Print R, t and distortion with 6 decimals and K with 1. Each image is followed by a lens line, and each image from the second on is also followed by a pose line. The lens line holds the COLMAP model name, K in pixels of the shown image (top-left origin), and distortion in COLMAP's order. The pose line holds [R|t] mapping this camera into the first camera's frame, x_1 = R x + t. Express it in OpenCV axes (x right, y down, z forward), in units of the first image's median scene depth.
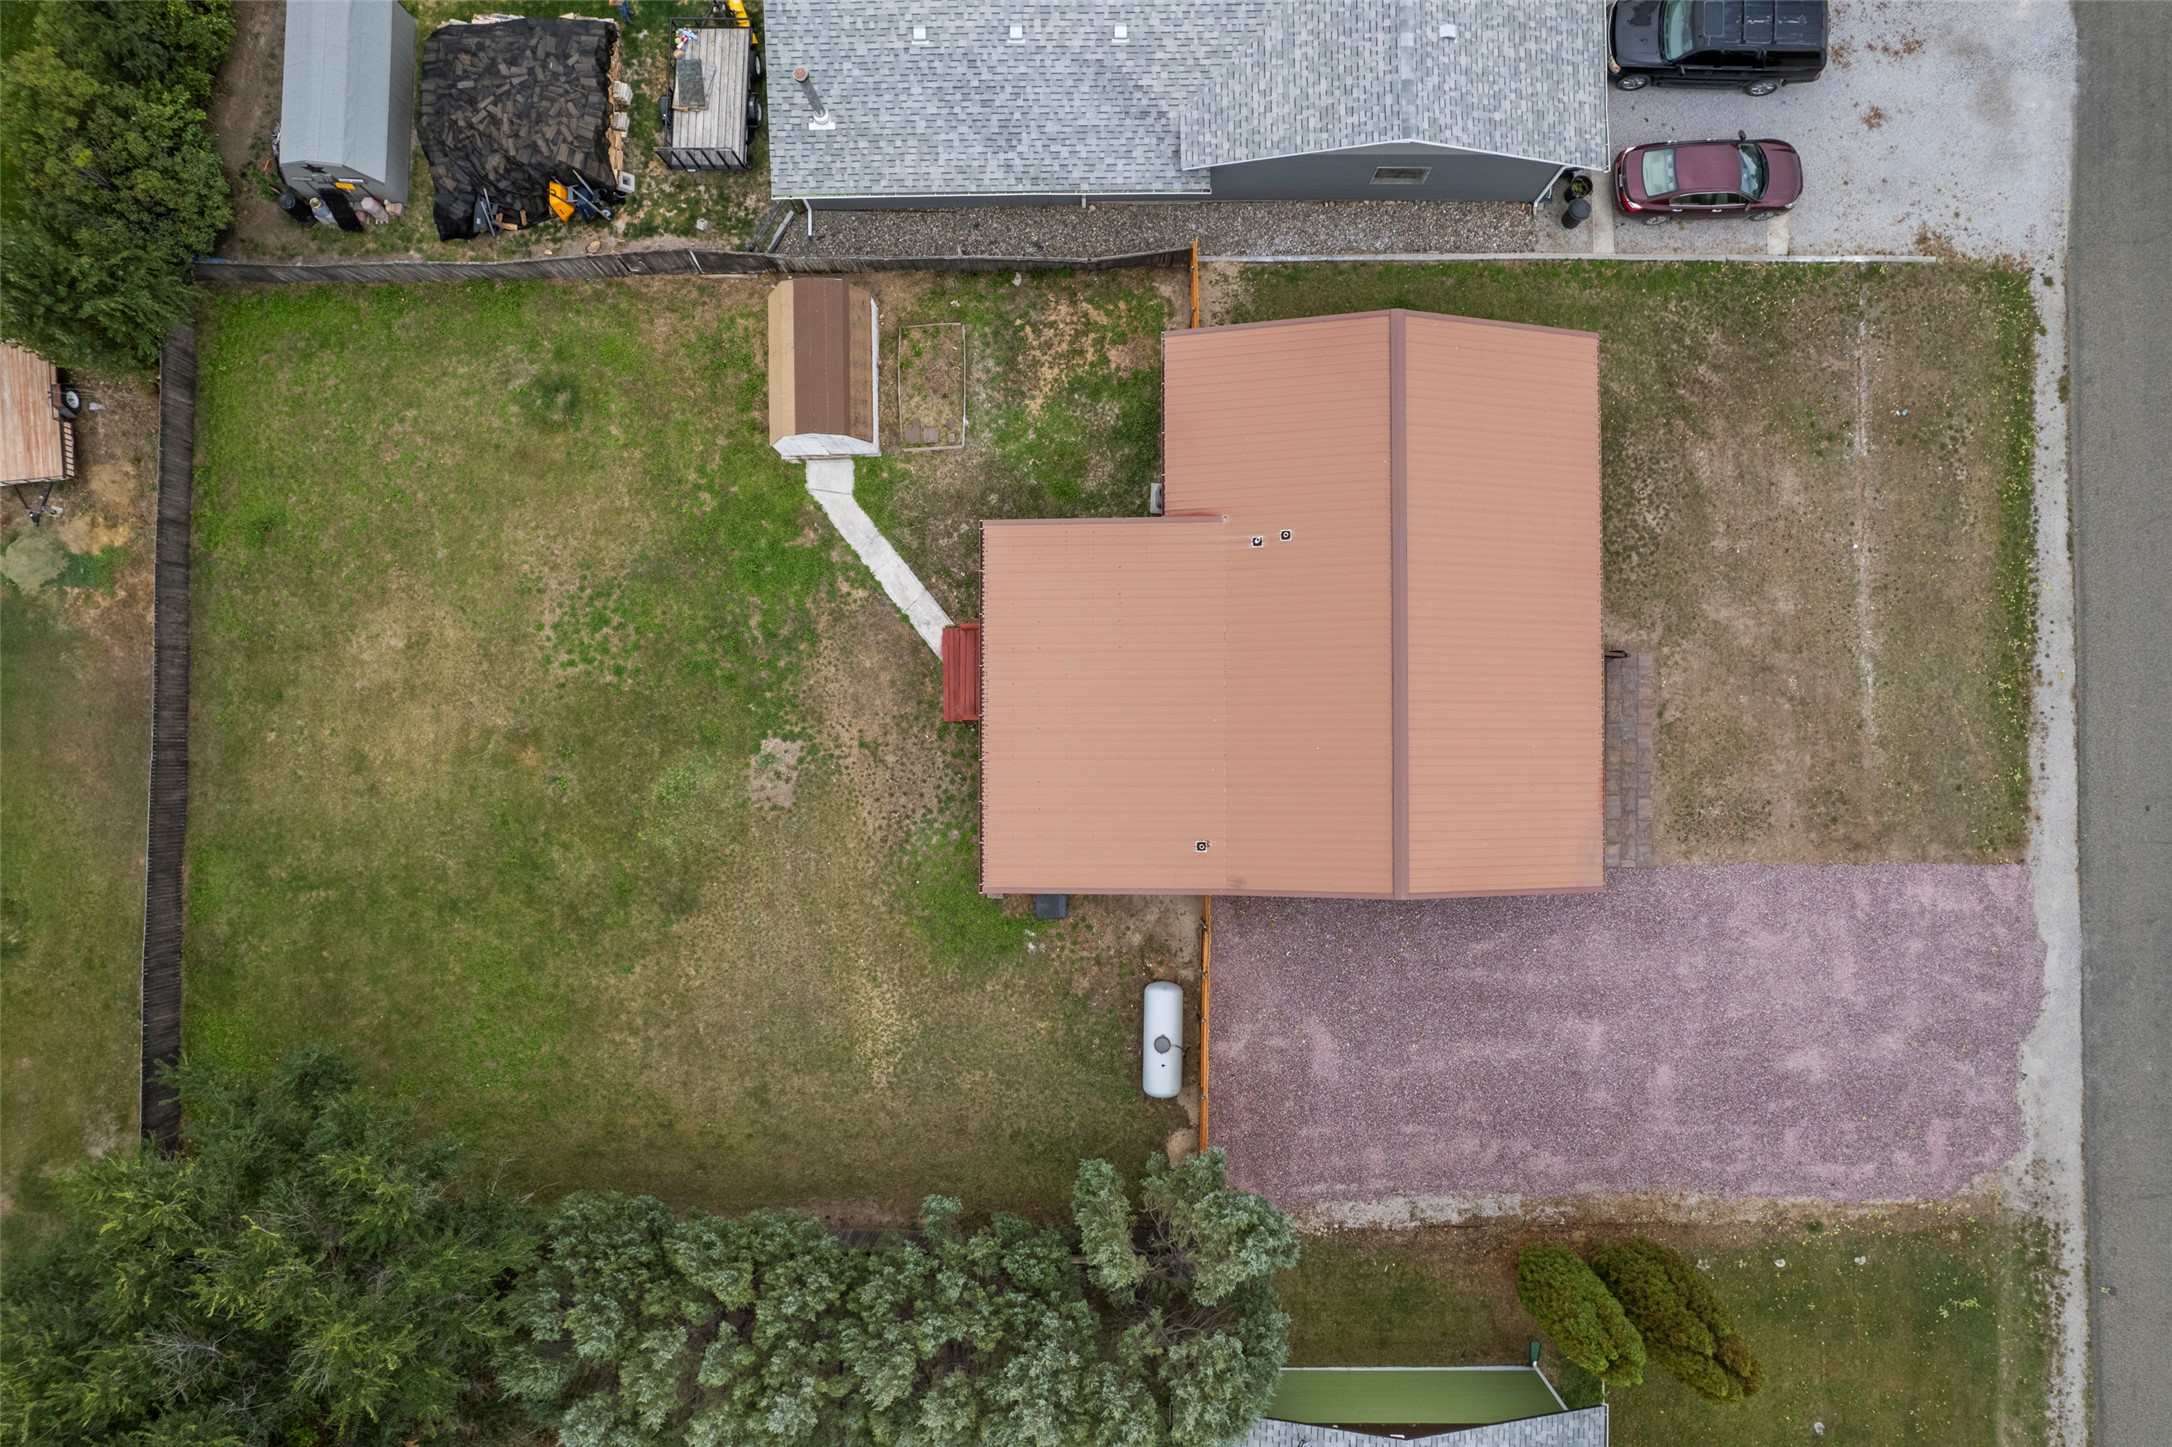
lens RADIAL K [[1390.8, 0, 1090.4], [0, 1390.8, 730.9], [0, 0, 1]] dist [-0.077569, 0.067717]
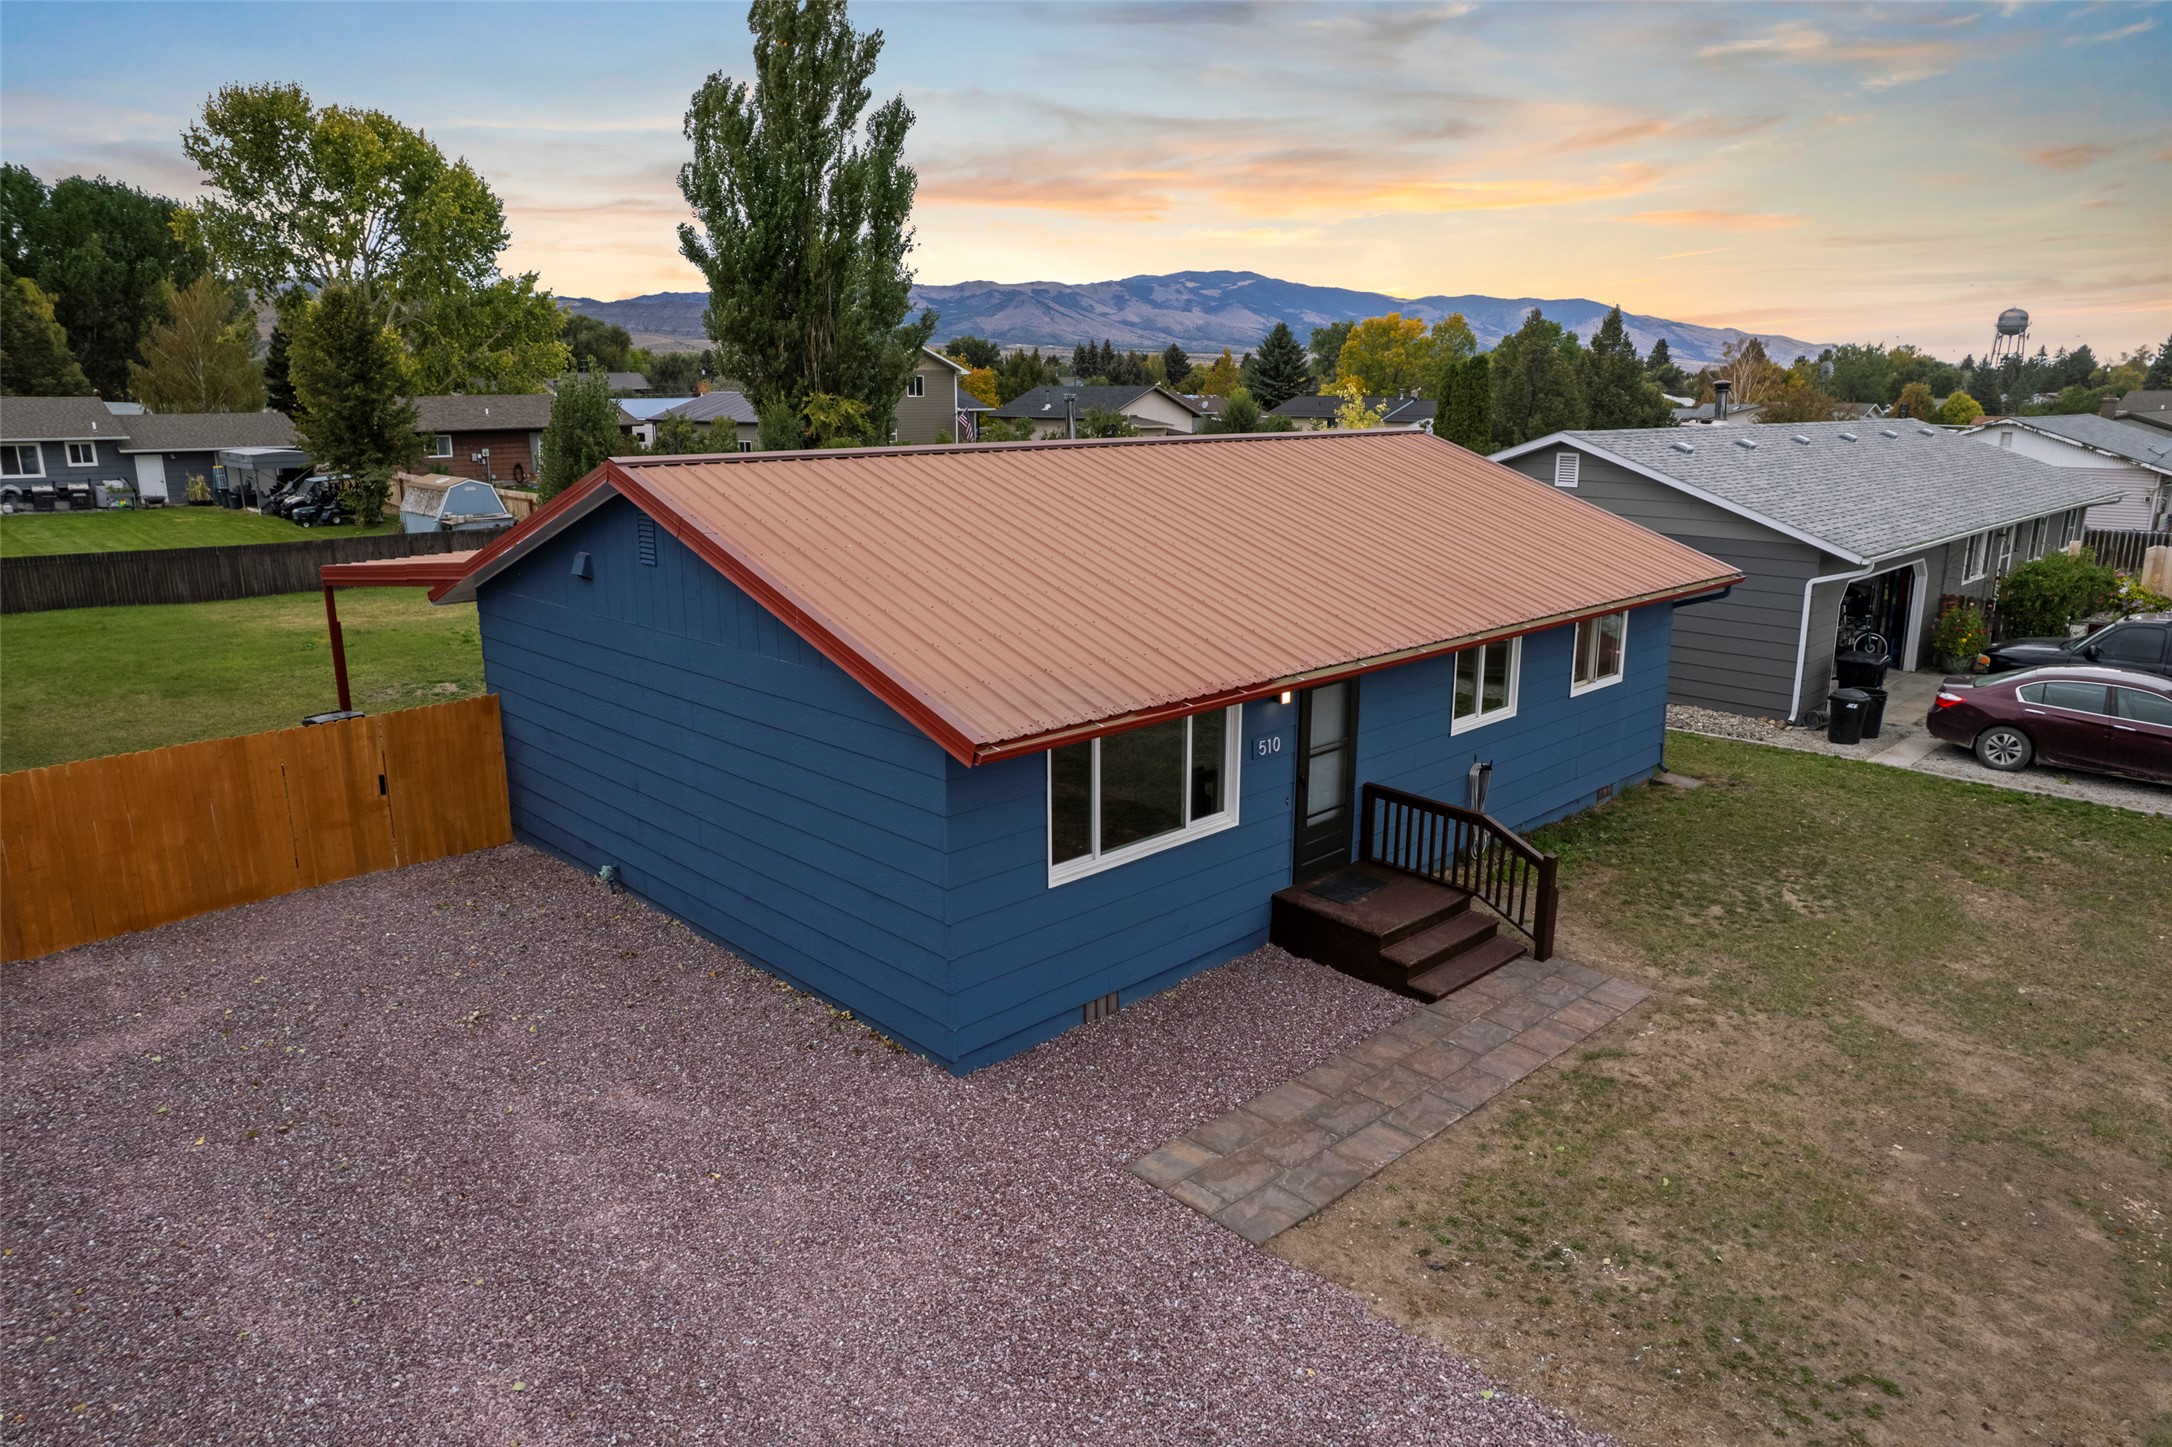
lens RADIAL K [[1390.8, 0, 1090.4], [0, 1390.8, 730.9], [0, 0, 1]] dist [-0.077569, 0.067717]
pose [[0.699180, 0.171346, -0.694109, 0.534982], [-0.714748, 0.190341, -0.672983, 0.265711], [0.016805, 0.966649, 0.255552, 0.836505]]
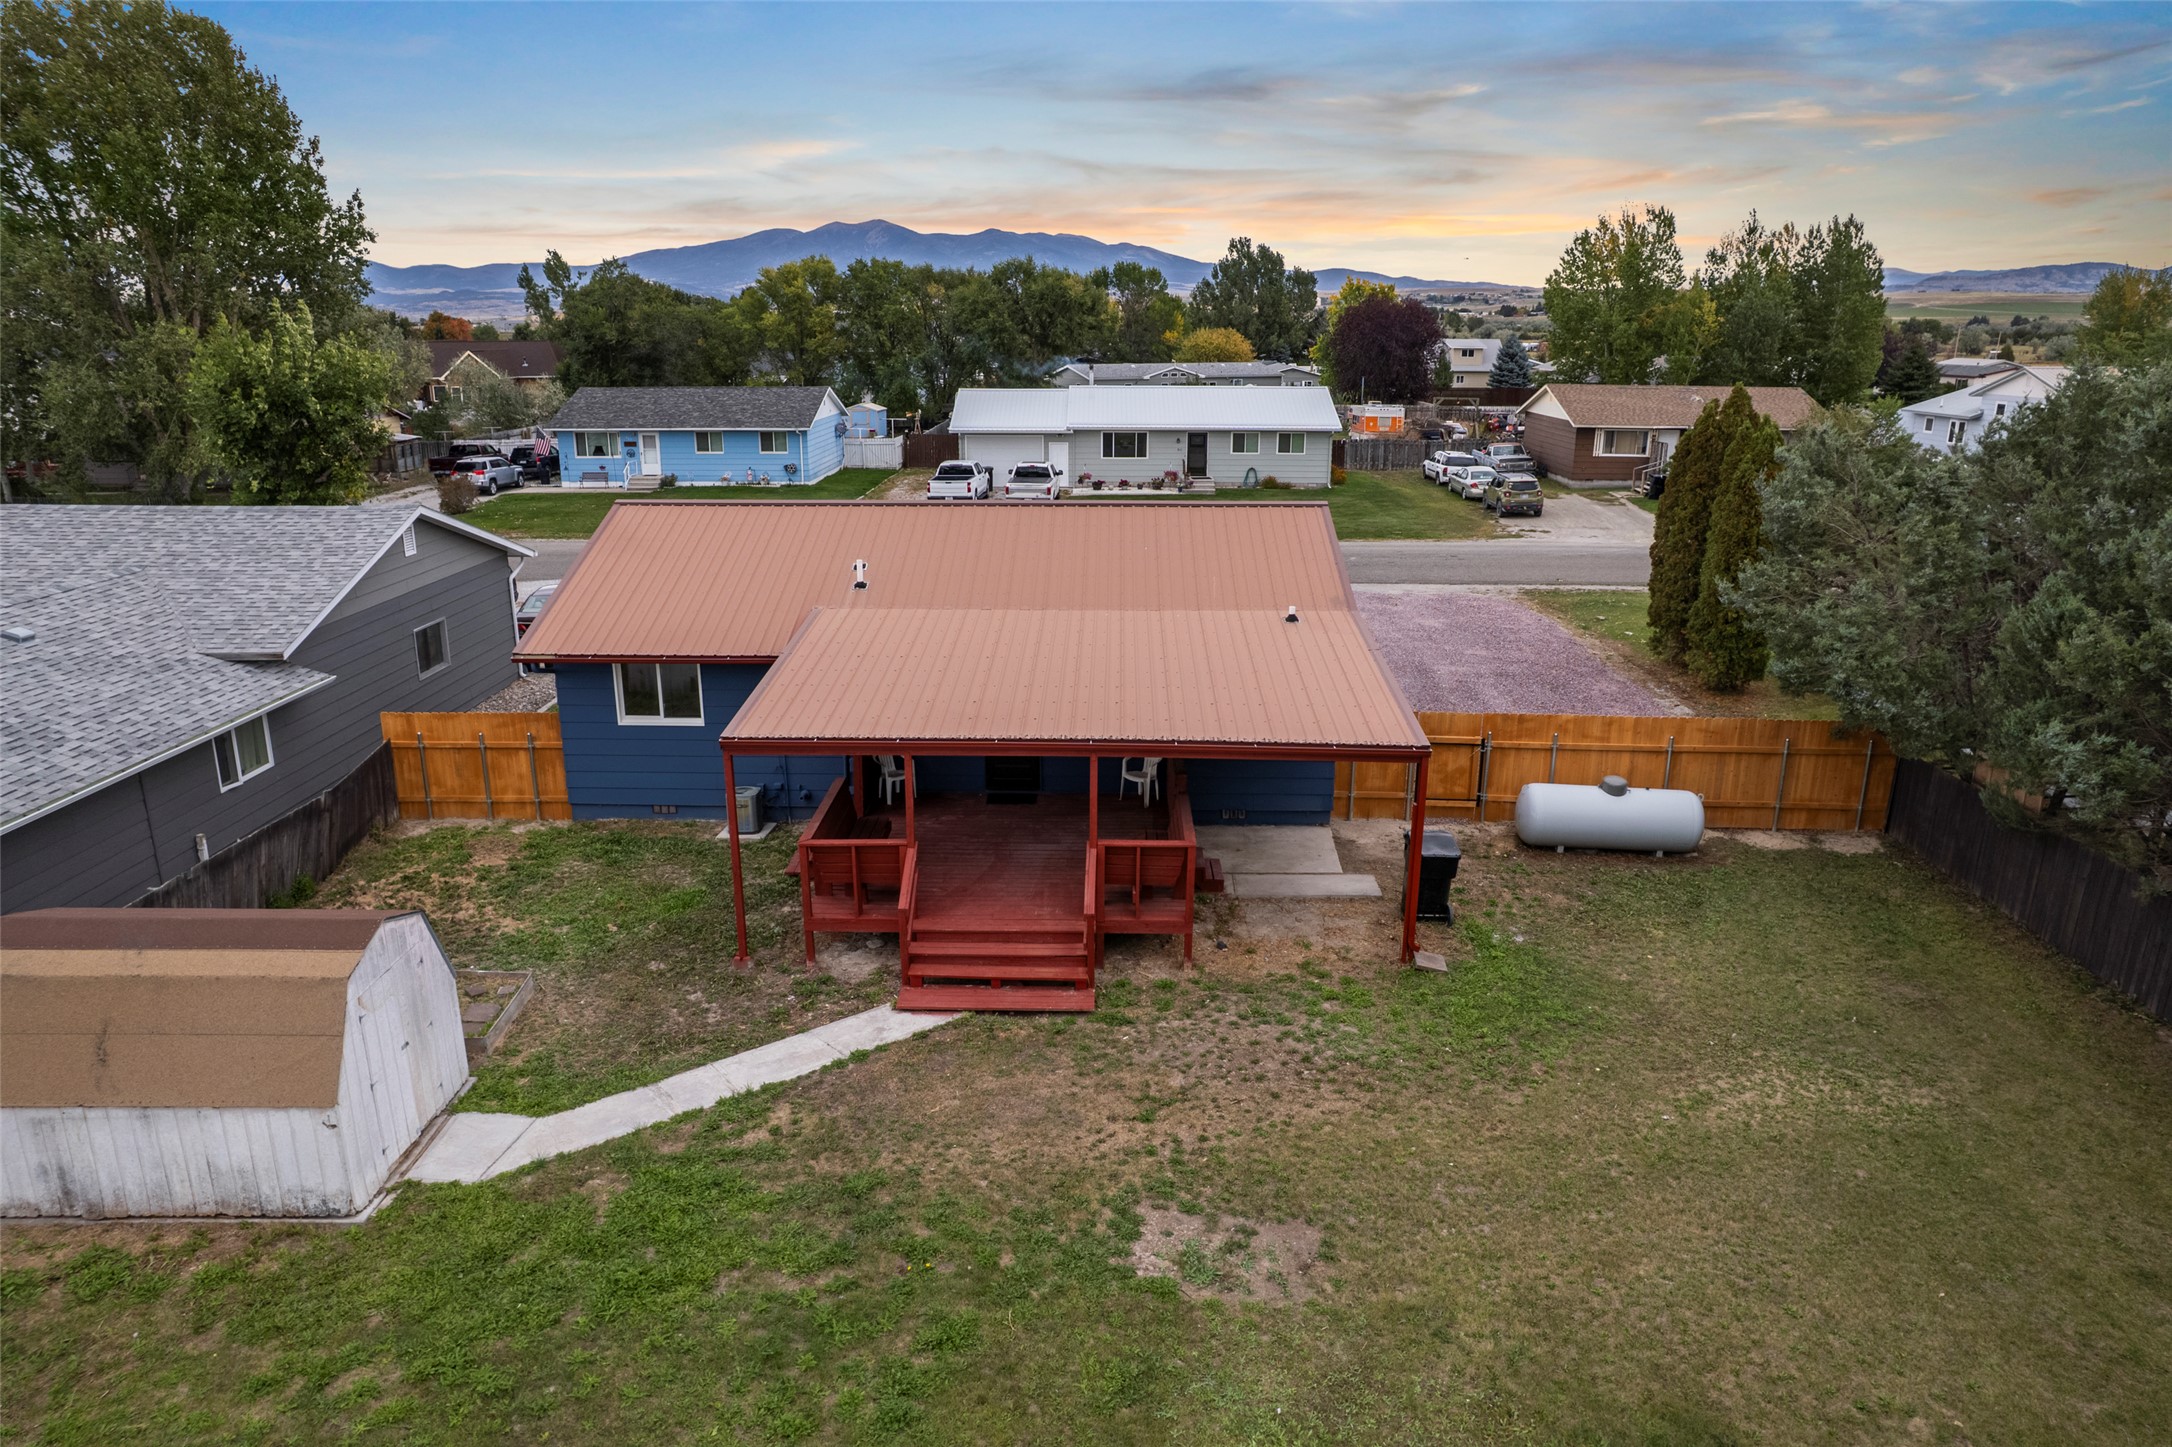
lens RADIAL K [[1390.8, 0, 1090.4], [0, 1390.8, 730.9], [0, 0, 1]] dist [-0.077569, 0.067717]
pose [[0.022359, -0.282416, 0.959031, -0.527885], [0.999488, 0.028294, -0.014970, -0.003702], [-0.022907, 0.958875, 0.282904, 0.772830]]
